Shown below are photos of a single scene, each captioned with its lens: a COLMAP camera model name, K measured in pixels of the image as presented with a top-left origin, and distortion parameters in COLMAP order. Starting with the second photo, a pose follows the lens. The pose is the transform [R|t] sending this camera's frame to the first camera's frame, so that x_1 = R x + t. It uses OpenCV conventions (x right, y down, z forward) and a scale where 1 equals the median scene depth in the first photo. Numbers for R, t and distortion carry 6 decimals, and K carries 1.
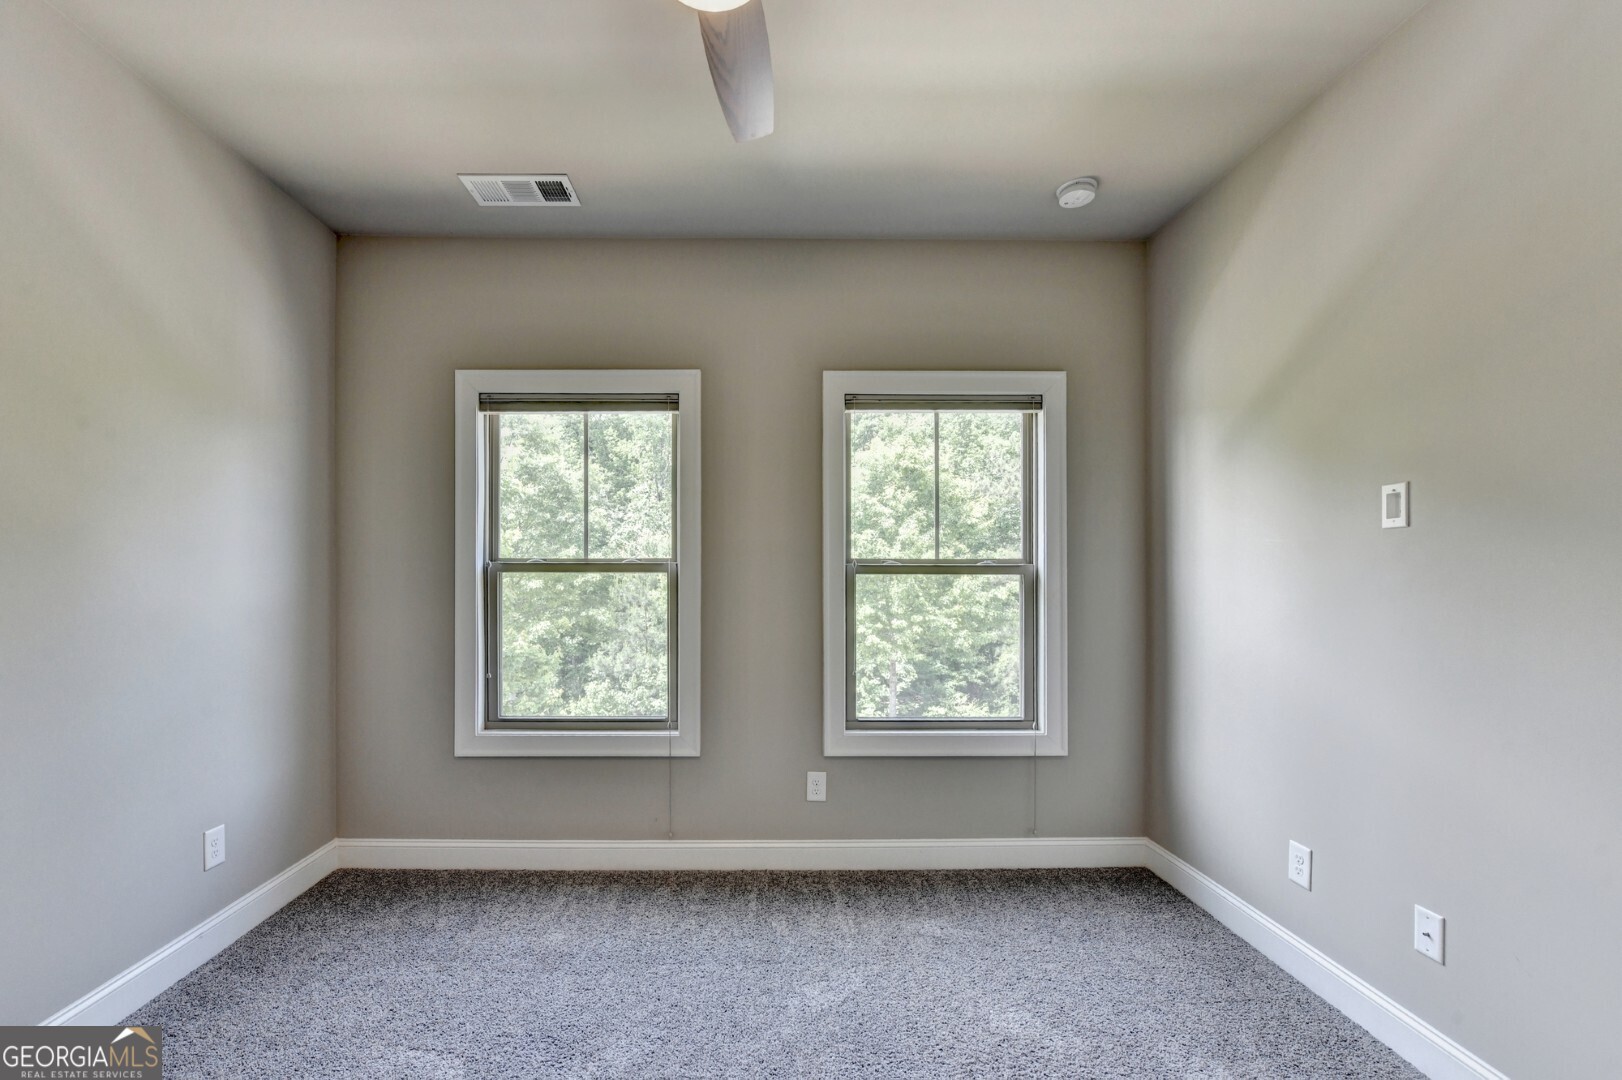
lens RADIAL K [[662.0, 0, 748.9], [0, 662.0, 570.3], [0, 0, 1]] dist [-0.001081, -0.000169]
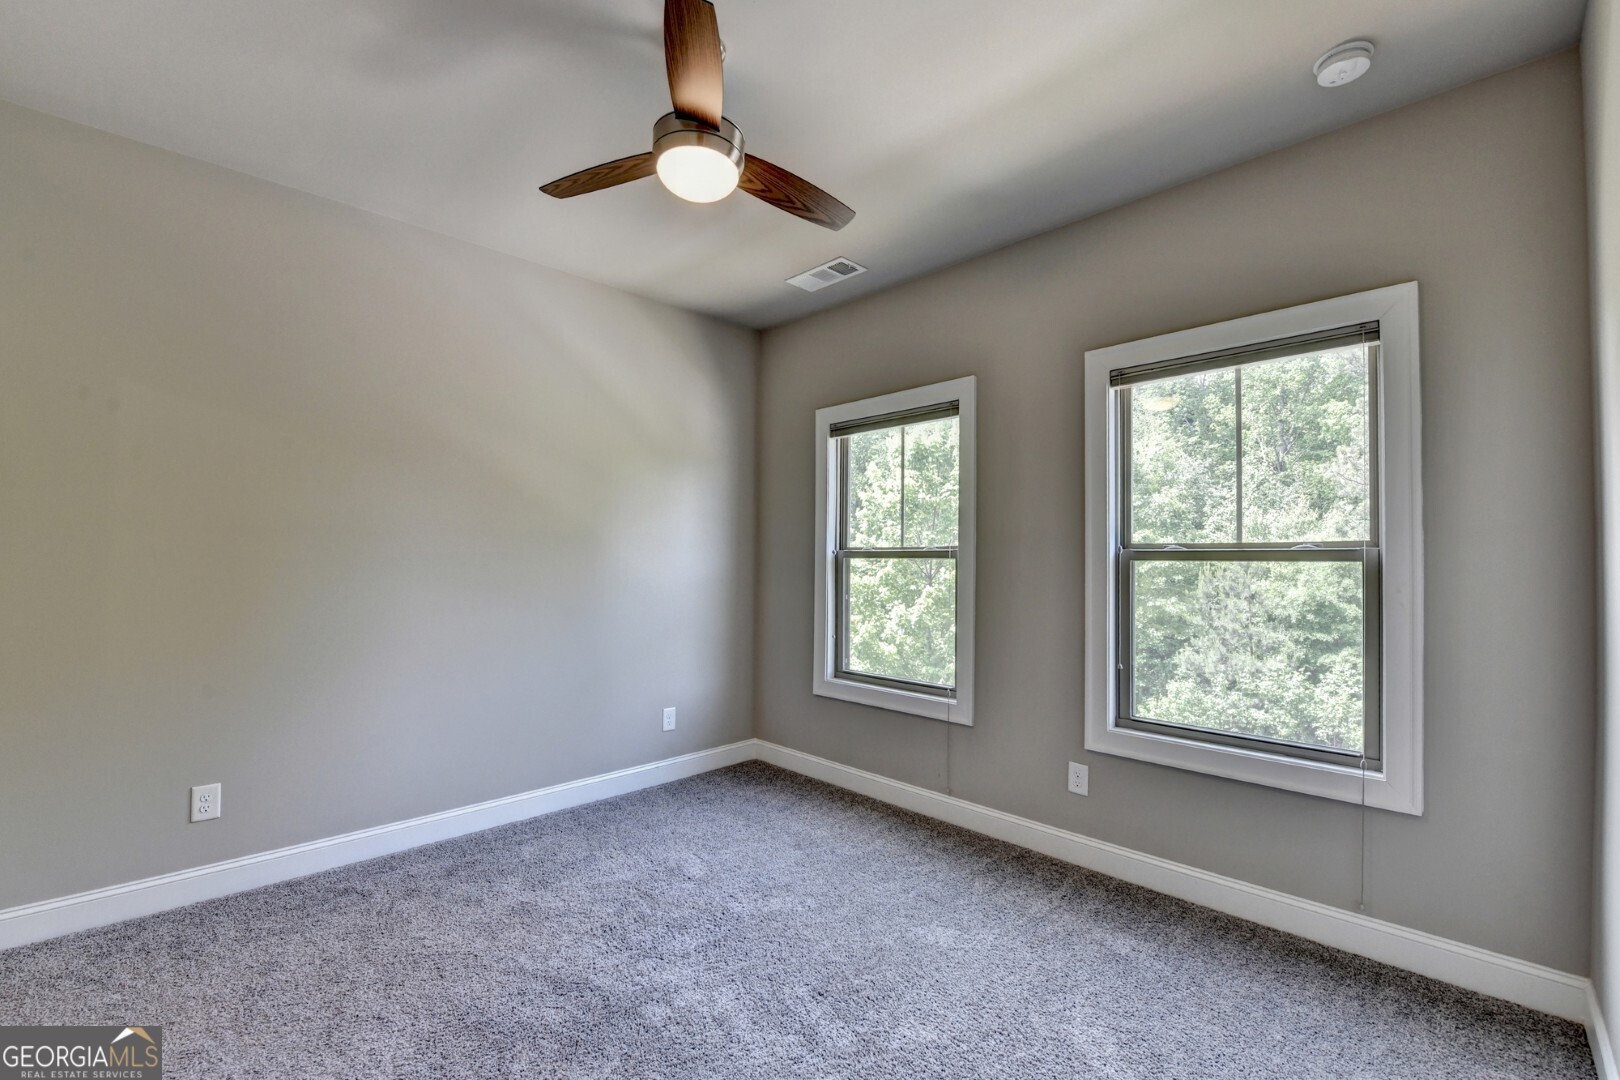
lens RADIAL K [[668.9, 0, 810.0], [0, 668.9, 540.0], [0, 0, 1]] dist [0.000119, 0.000038]
pose [[0.707403, -0.018829, -0.706560, 0.530229], [0.004675, 0.999748, -0.021961, -0.004953], [0.706795, 0.012232, 0.707312, 0.019989]]
